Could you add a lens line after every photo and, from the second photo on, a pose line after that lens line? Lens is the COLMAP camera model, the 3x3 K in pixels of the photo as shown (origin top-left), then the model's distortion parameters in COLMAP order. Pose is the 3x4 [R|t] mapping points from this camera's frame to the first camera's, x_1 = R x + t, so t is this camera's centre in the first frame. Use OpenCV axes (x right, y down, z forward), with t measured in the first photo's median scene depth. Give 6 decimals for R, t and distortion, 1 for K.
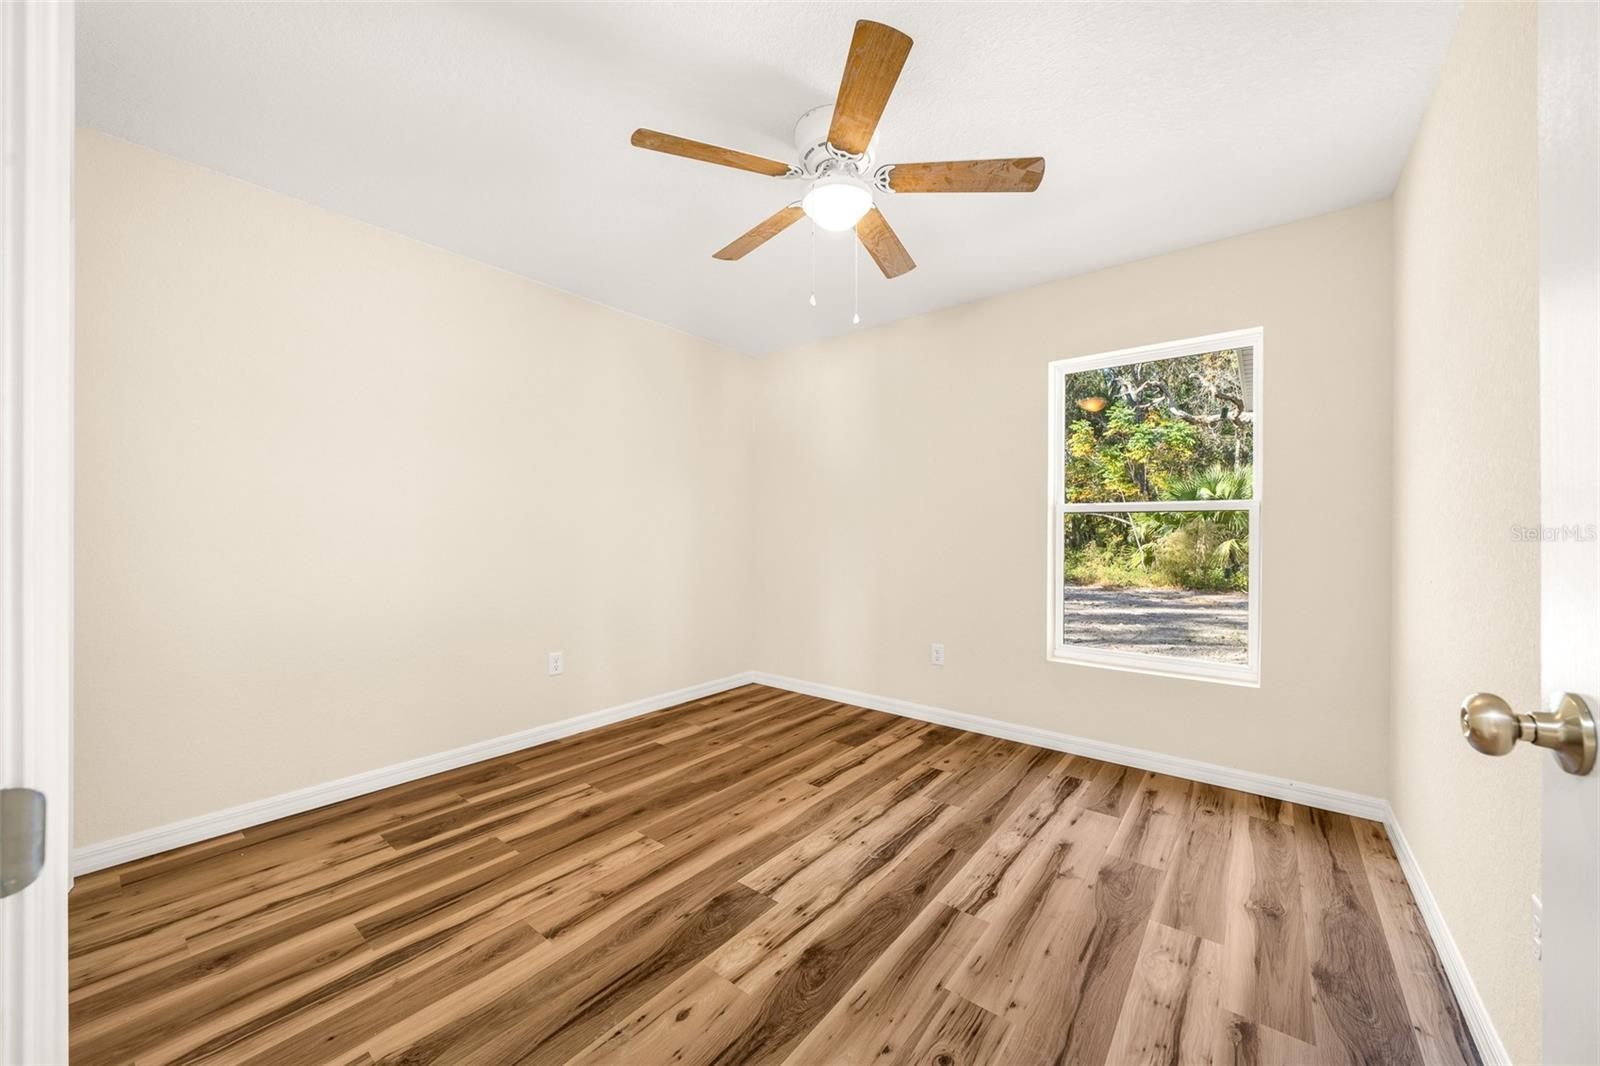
lens RADIAL K [[556.7, 0, 799.2], [0, 556.7, 537.9], [0, 0, 1]] dist [-0.001061, -0.000050]
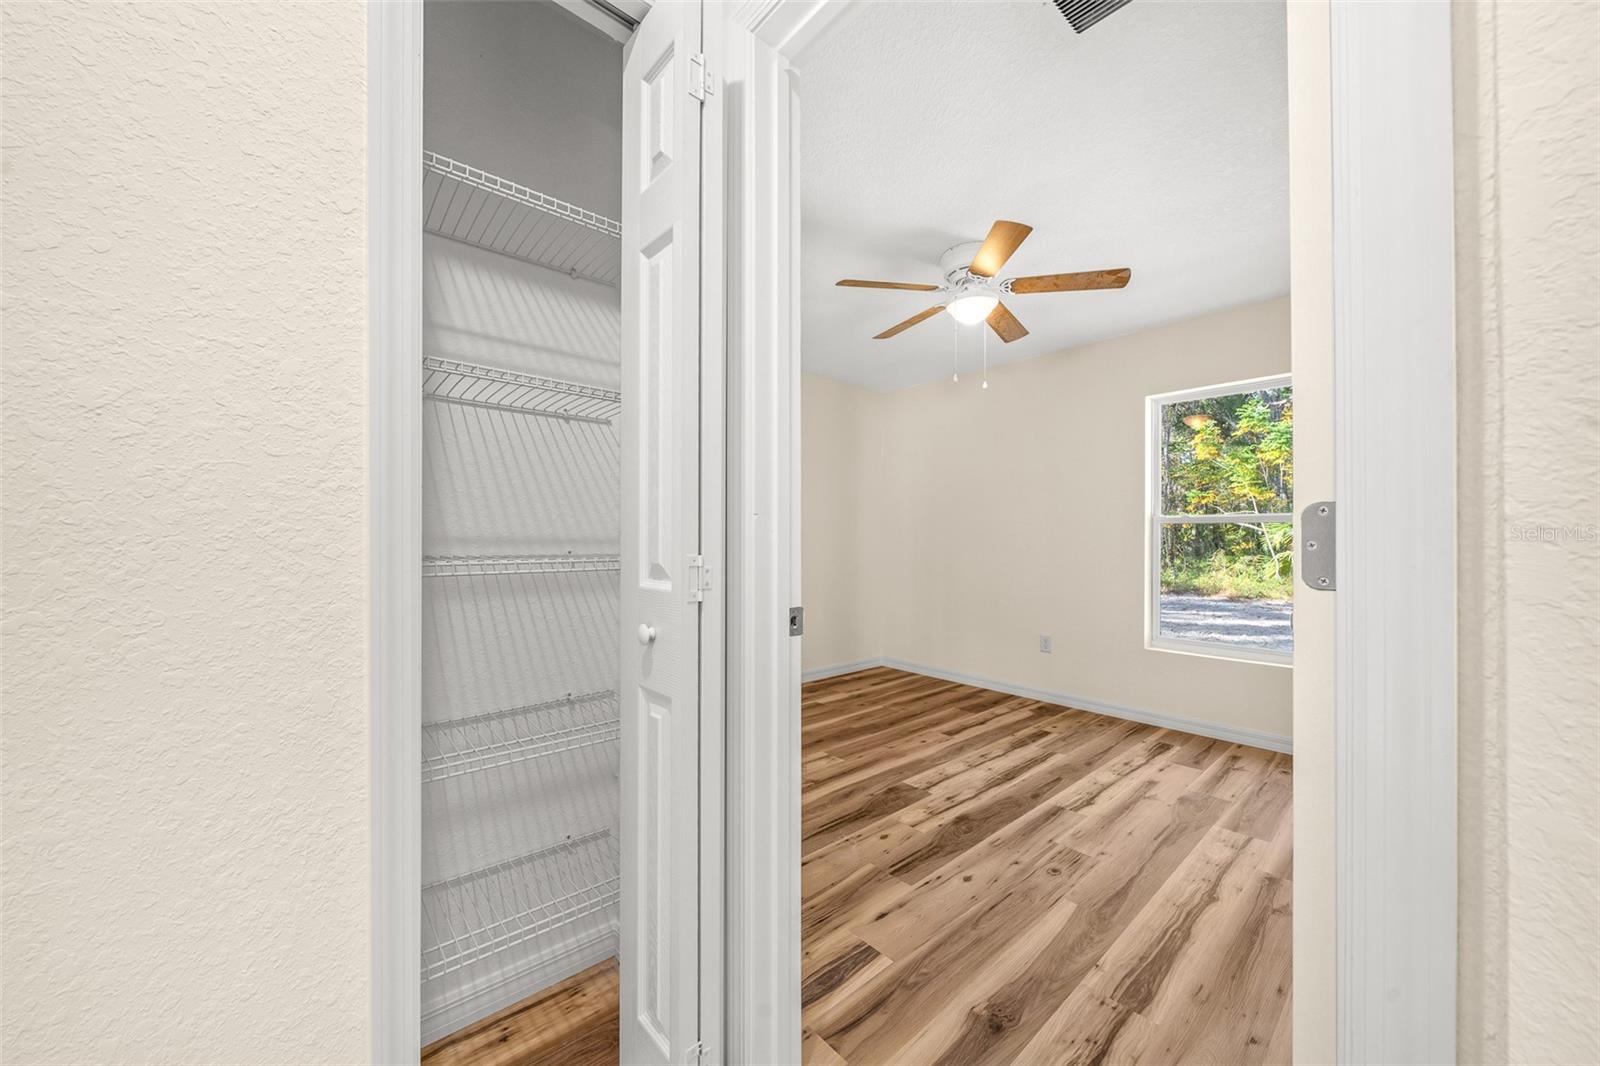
lens RADIAL K [[556.7, 0, 799.2], [0, 556.7, 537.9], [0, 0, 1]] dist [-0.001061, -0.000050]
pose [[0.985963, 0.001985, -0.166951, -0.097401], [-0.003972, 0.999925, -0.011568, 0.000802], [0.166915, 0.012069, 0.985897, -0.349559]]
